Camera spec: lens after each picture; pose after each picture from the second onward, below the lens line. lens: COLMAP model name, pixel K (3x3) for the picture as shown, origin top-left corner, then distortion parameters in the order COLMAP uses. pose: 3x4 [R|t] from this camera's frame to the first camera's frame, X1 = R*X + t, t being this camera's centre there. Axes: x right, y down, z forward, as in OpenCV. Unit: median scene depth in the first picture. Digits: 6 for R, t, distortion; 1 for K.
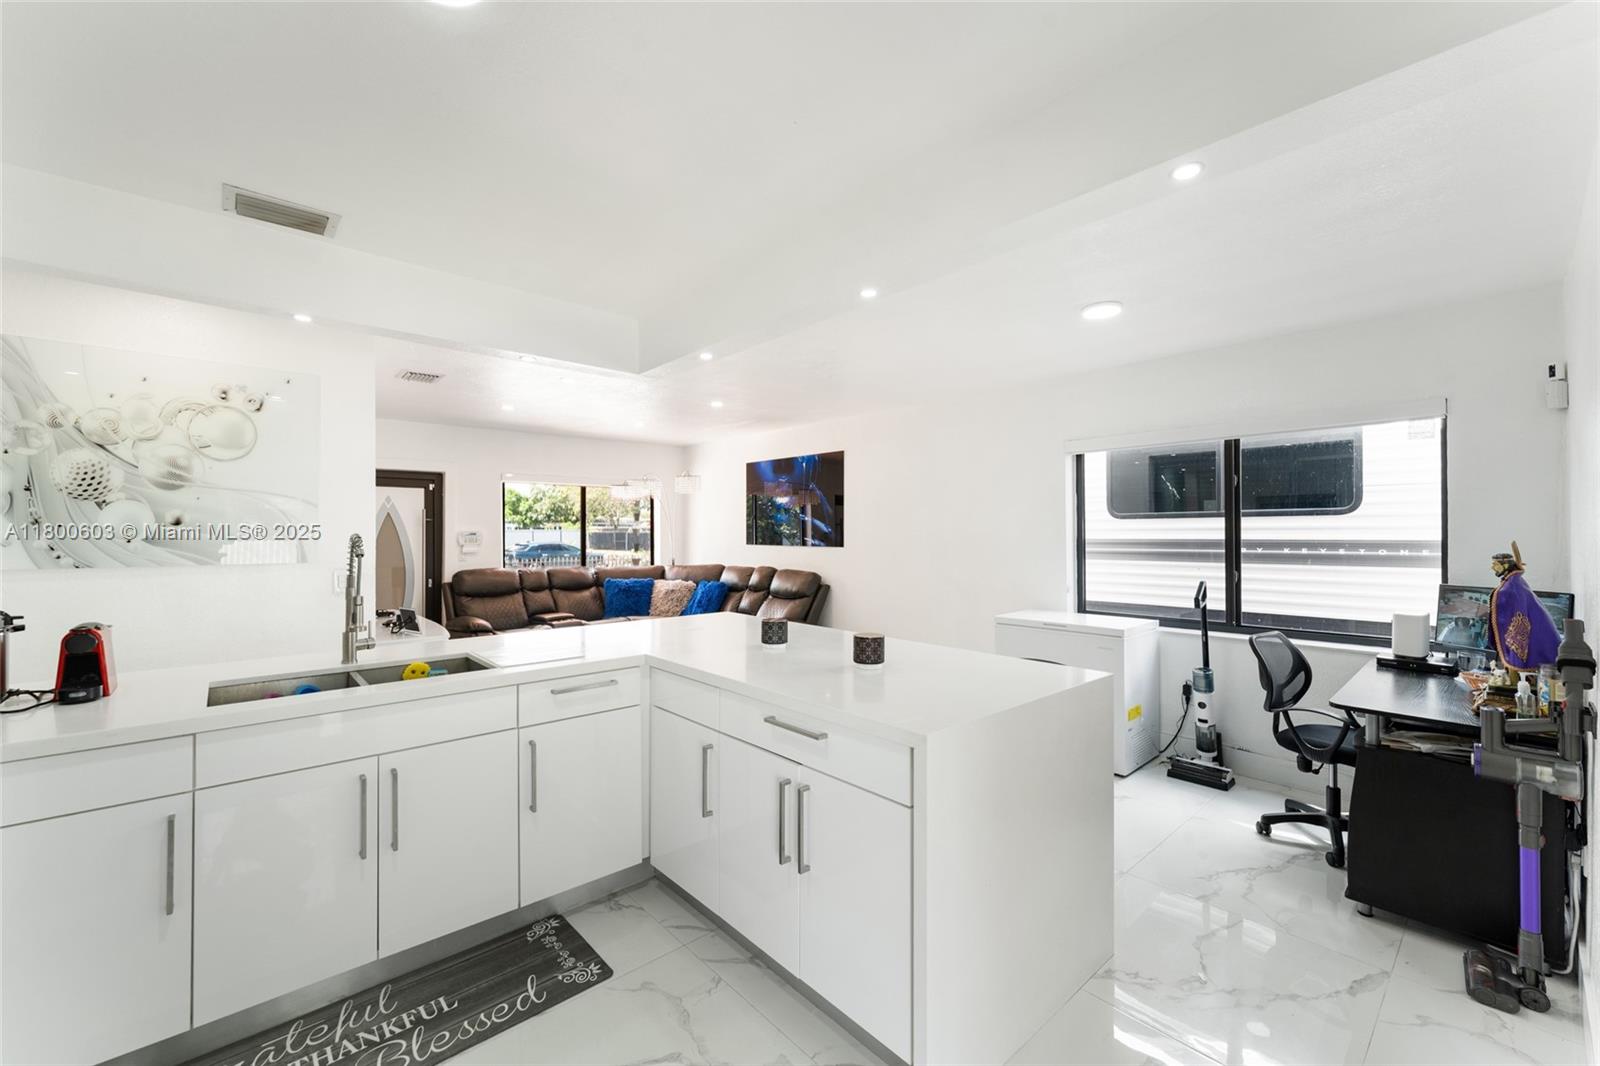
lens RADIAL K [[645.4, 0, 808.1], [0, 645.4, 532.1], [0, 0, 1]] dist [-0.000516, 0.000841]
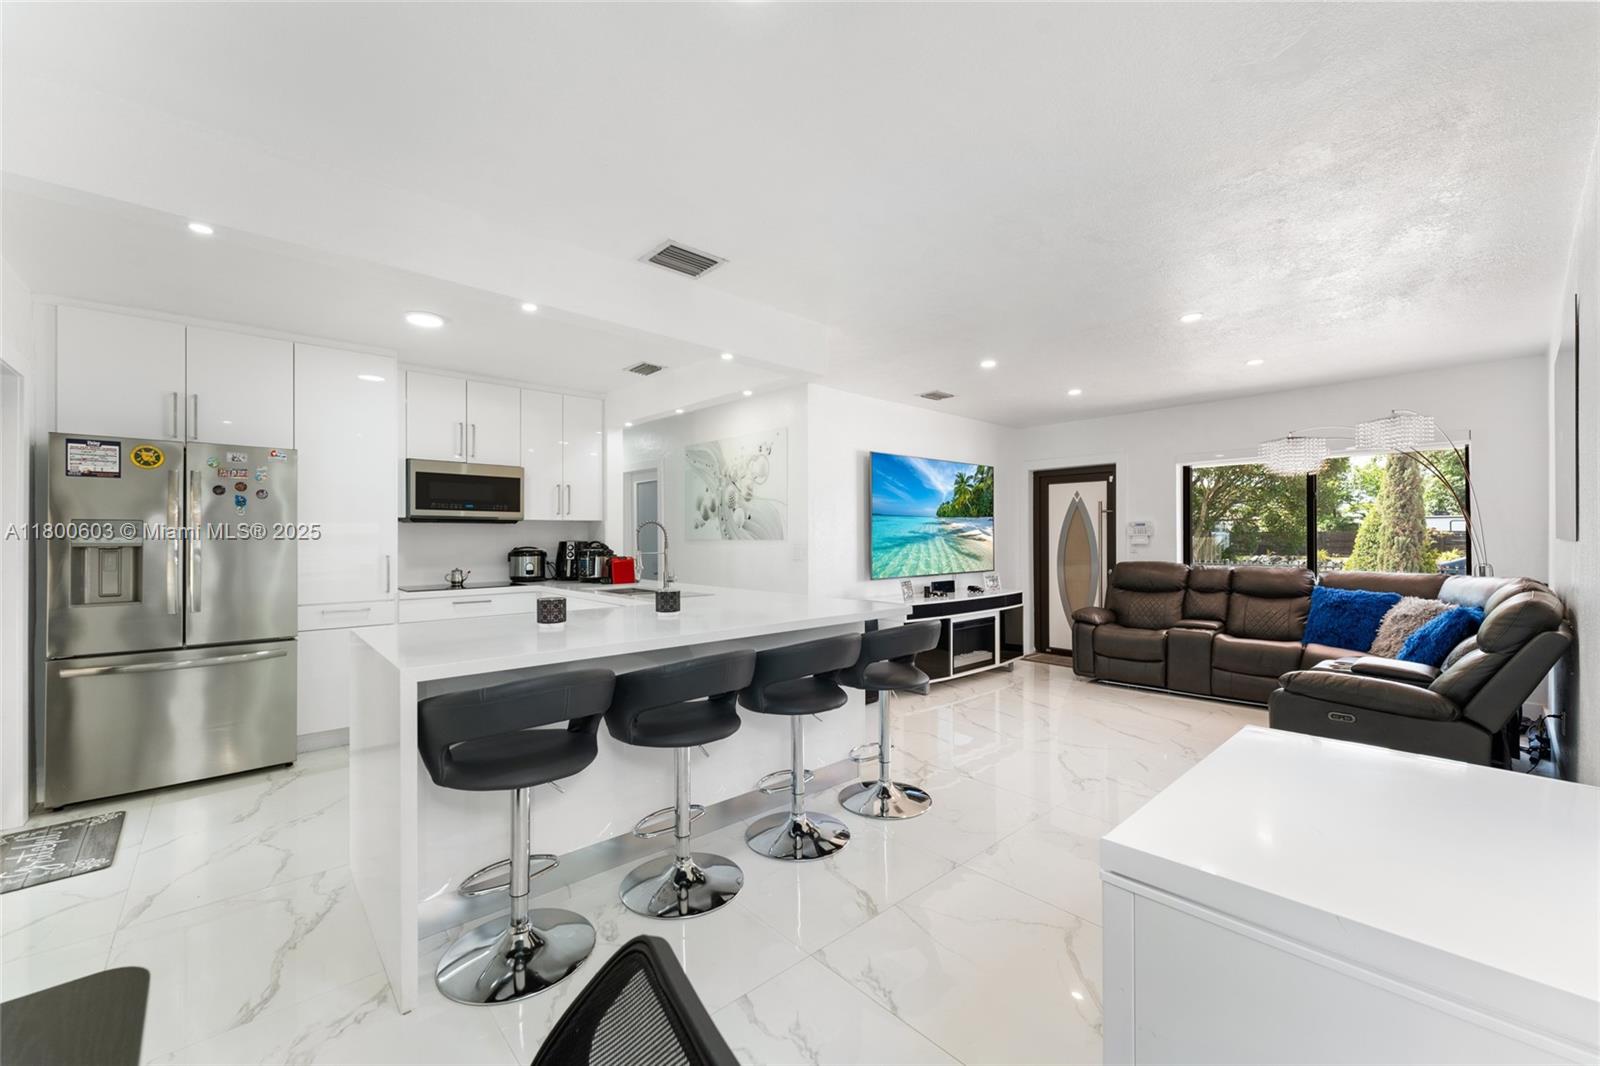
lens RADIAL K [[645.4, 0, 797.5], [0, 645.4, 534.0], [0, 0, 1]] dist [-0.000516, 0.000841]
pose [[-0.012090, -0.002742, -0.999923, 1.093595], [0.002441, 0.999993, -0.002772, 0.044695], [0.999924, -0.002474, -0.012084, 1.288876]]
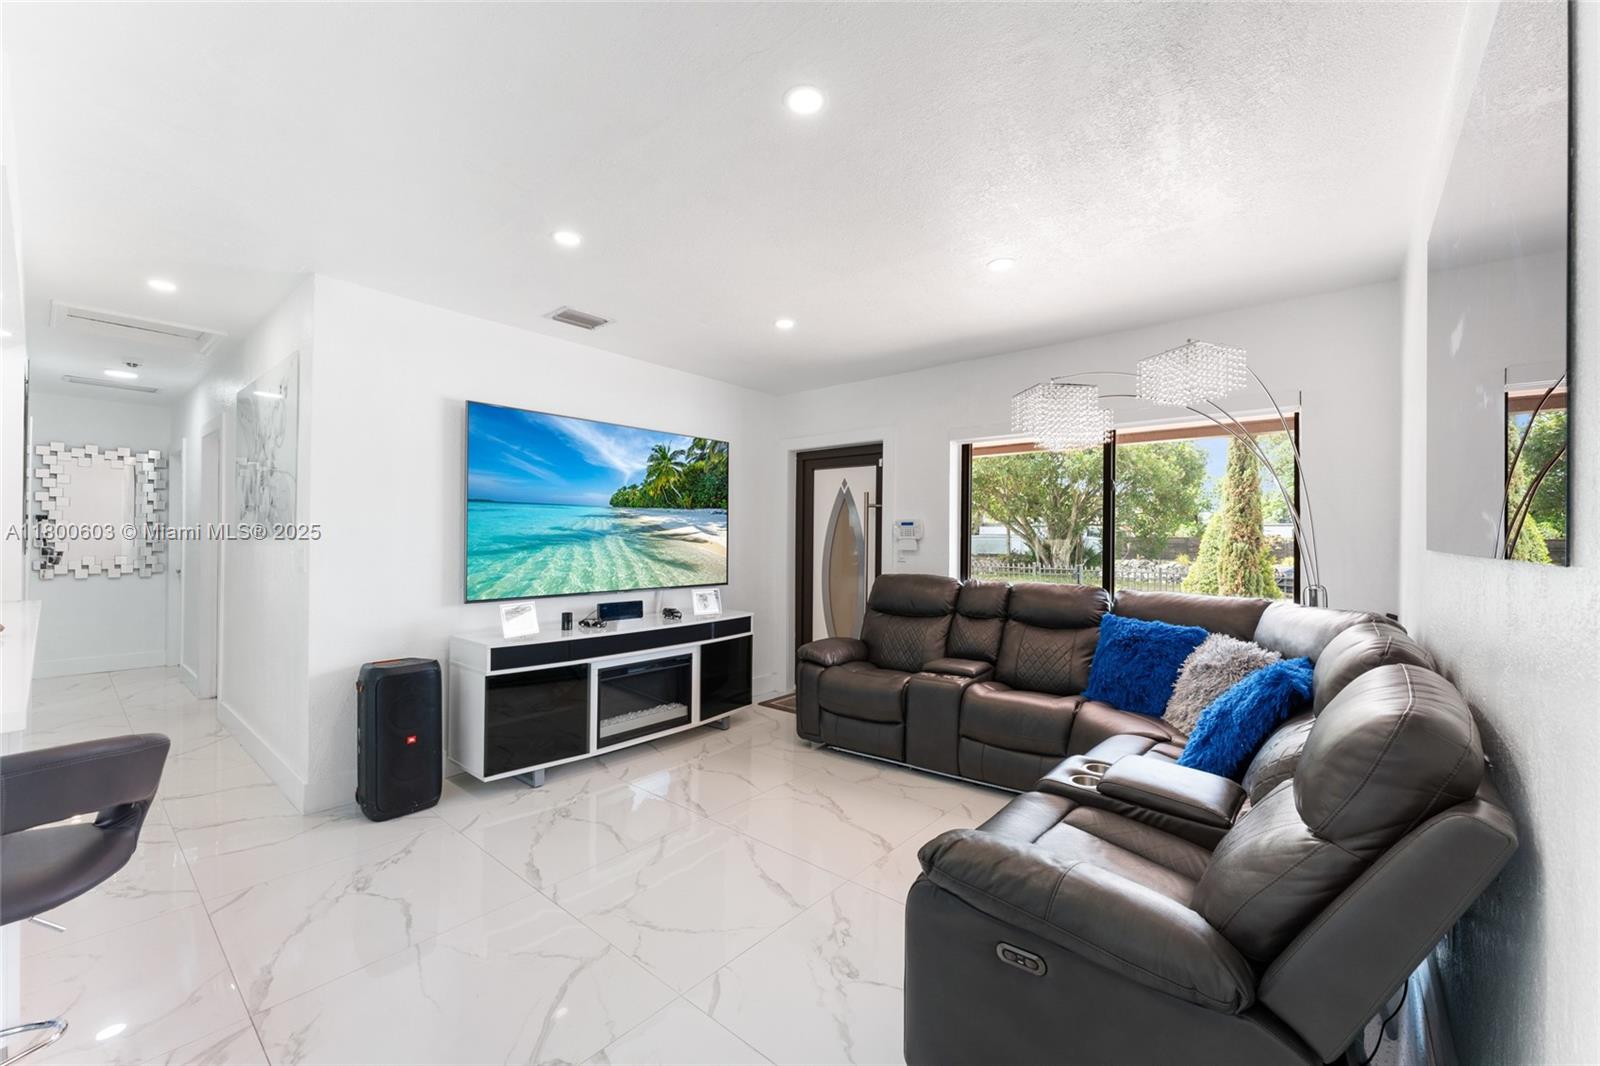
lens RADIAL K [[645.4, 0, 803.6], [0, 645.4, 533.9], [0, 0, 1]] dist [-0.000516, 0.000841]
pose [[0.128869, -0.002354, -0.991659, 0.391852], [-0.009981, 0.999943, -0.003671, 0.044382], [0.991611, 0.010371, 0.128839, 2.023536]]
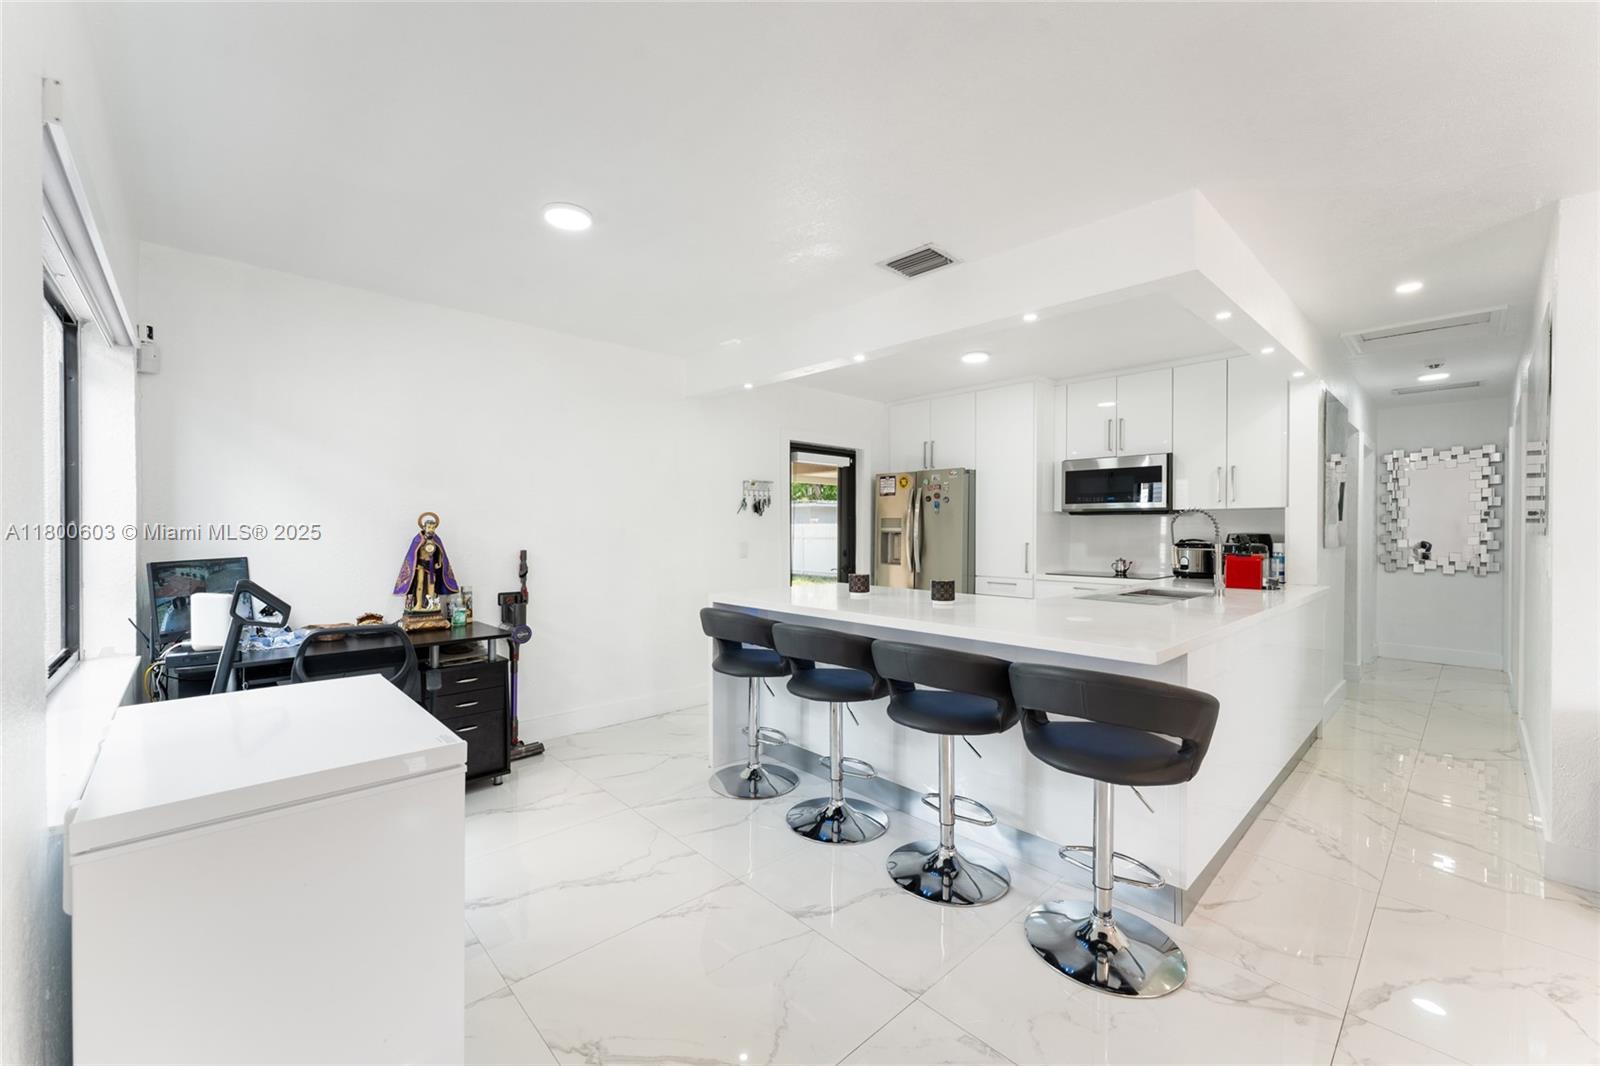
lens RADIAL K [[645.4, 0, 790.0], [0, 645.4, 526.1], [0, 0, 1]] dist [-0.000516, 0.000841]
pose [[-0.999922, 0.001556, 0.012380, 0.202219], [0.001500, 0.999989, -0.004536, 0.047961], [-0.012387, -0.004517, -0.999913, 2.242857]]
